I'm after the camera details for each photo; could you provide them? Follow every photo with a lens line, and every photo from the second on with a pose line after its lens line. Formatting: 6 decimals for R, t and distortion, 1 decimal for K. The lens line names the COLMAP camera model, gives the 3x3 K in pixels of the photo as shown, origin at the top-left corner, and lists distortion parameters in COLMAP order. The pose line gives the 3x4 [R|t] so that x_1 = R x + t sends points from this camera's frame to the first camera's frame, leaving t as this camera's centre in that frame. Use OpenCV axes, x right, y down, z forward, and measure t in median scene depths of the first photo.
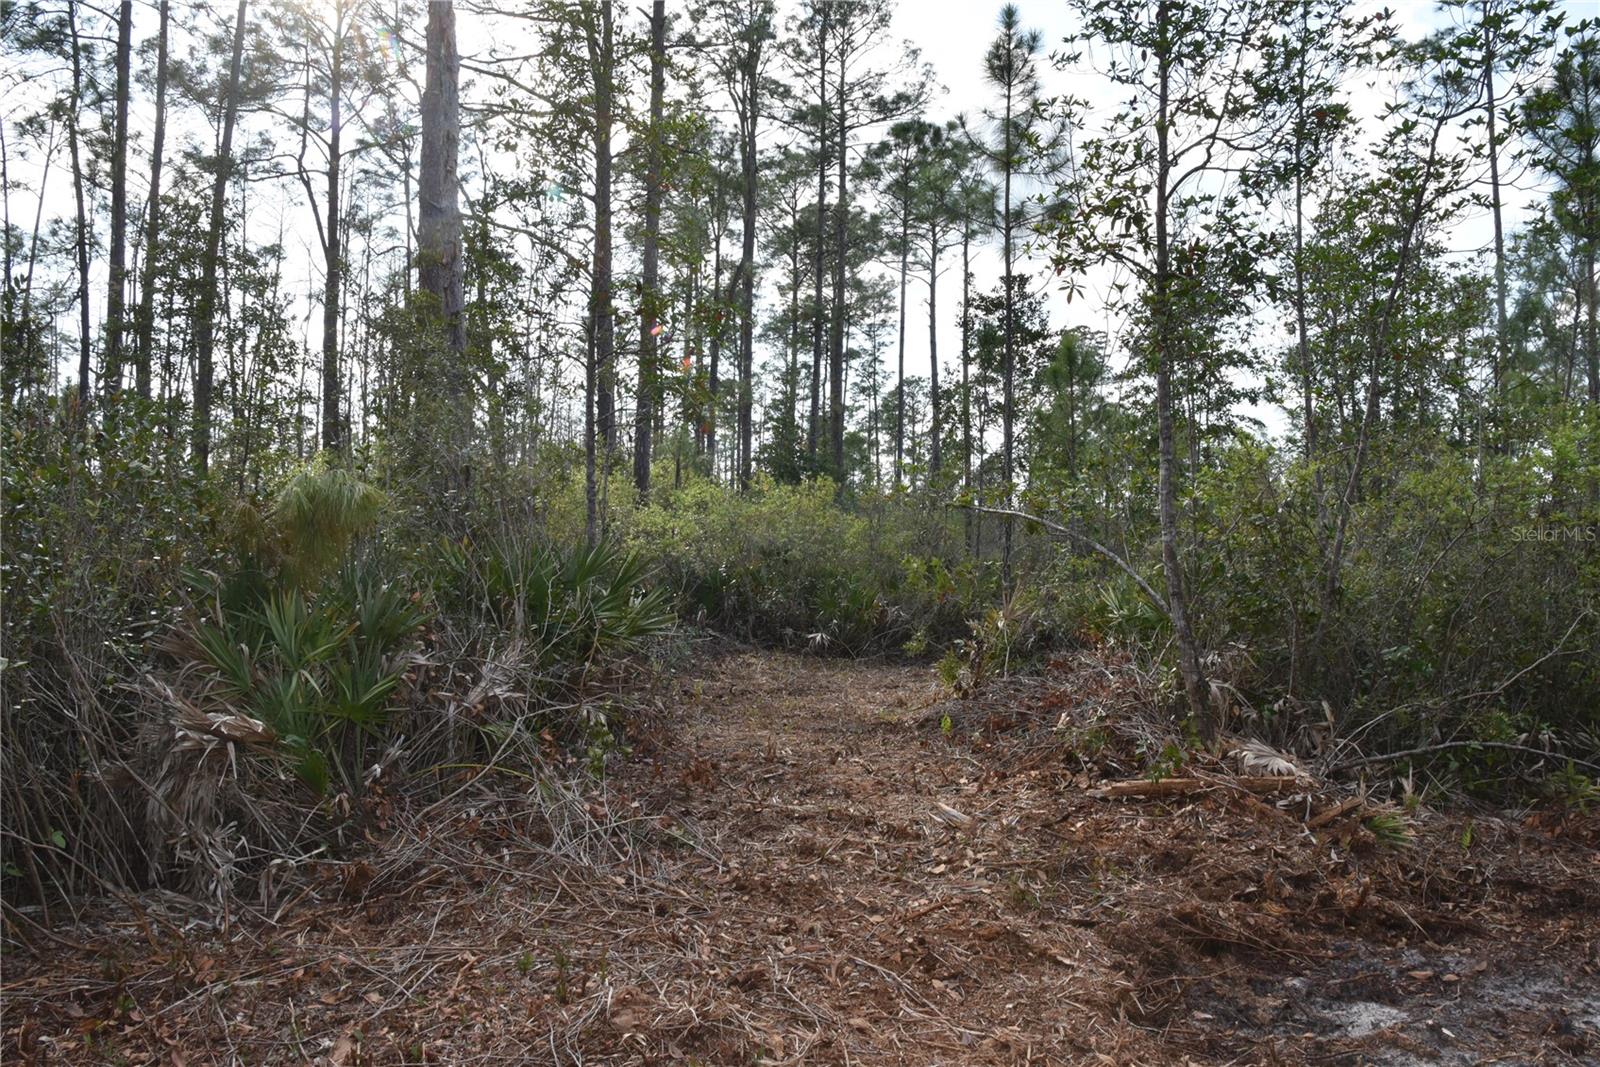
lens RADIAL K [[1072.4, 0, 800.0], [0, 1072.4, 533.5], [0, 0, 1]] dist [-0.131391, 0.074438]
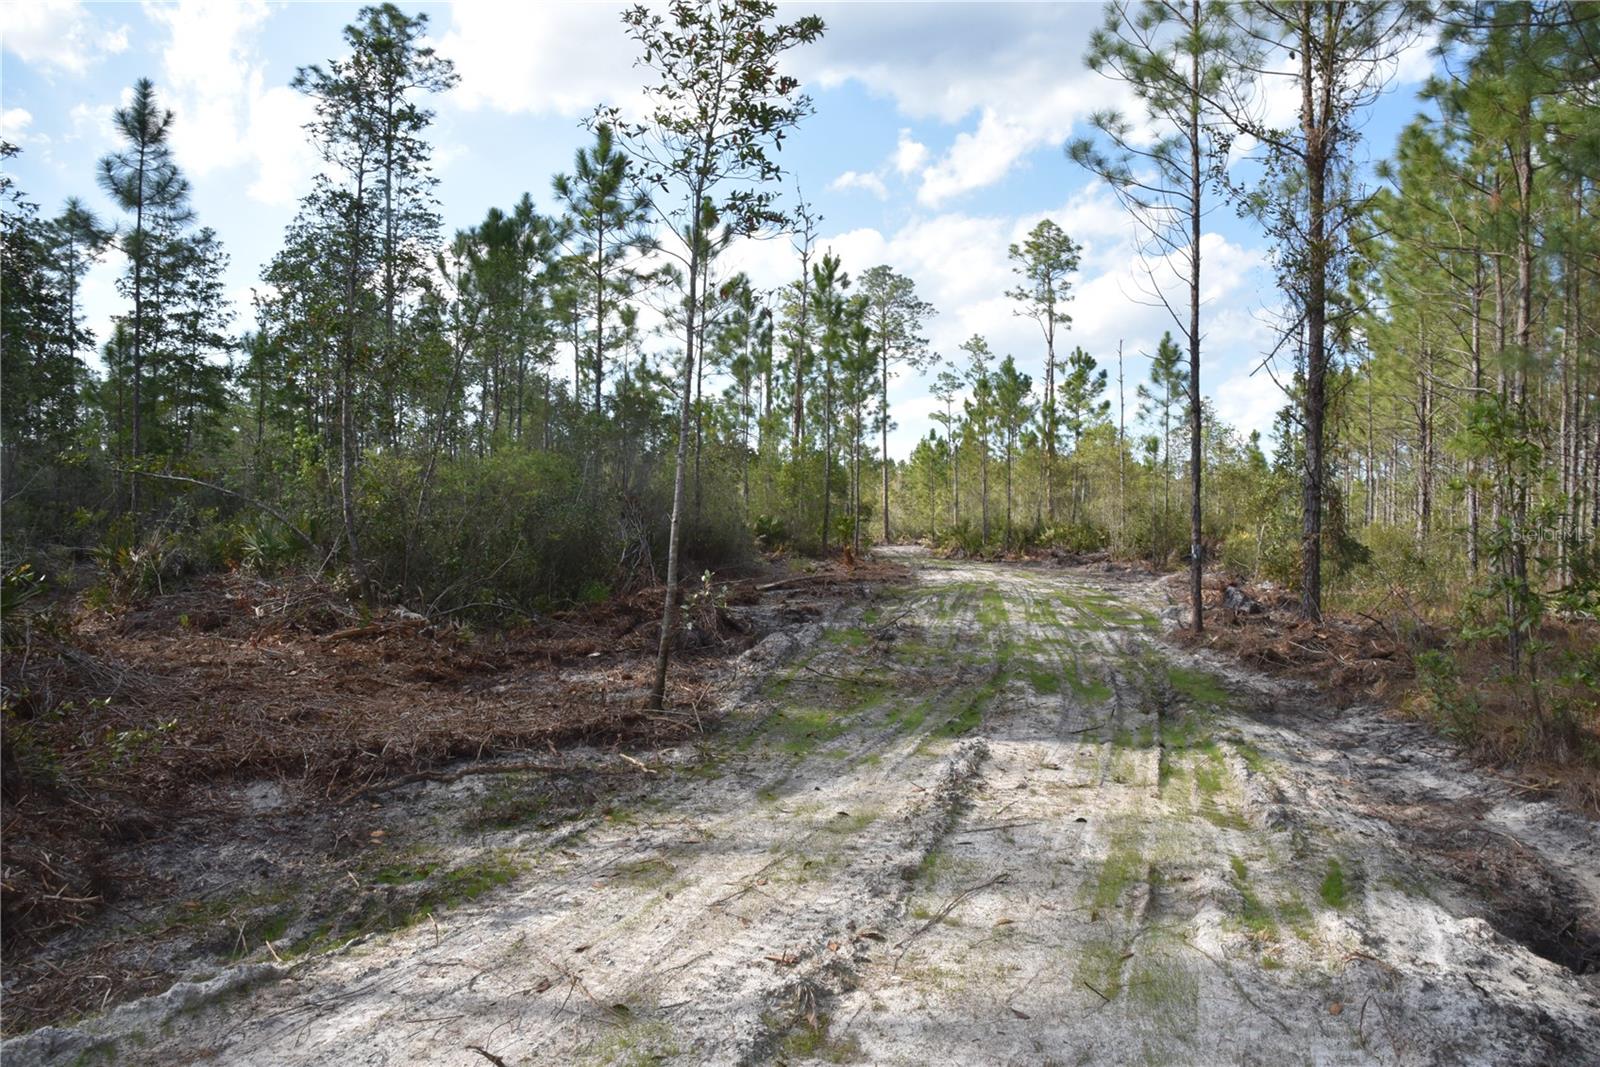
lens RADIAL K [[1072.4, 0, 800.0], [0, 1072.4, 533.5], [0, 0, 1]] dist [-0.131391, 0.074438]
pose [[0.516177, -0.020394, 0.856239, -0.177729], [-0.029511, 0.998699, 0.041577, -0.009608], [-0.855973, -0.046730, 0.514904, -0.137794]]
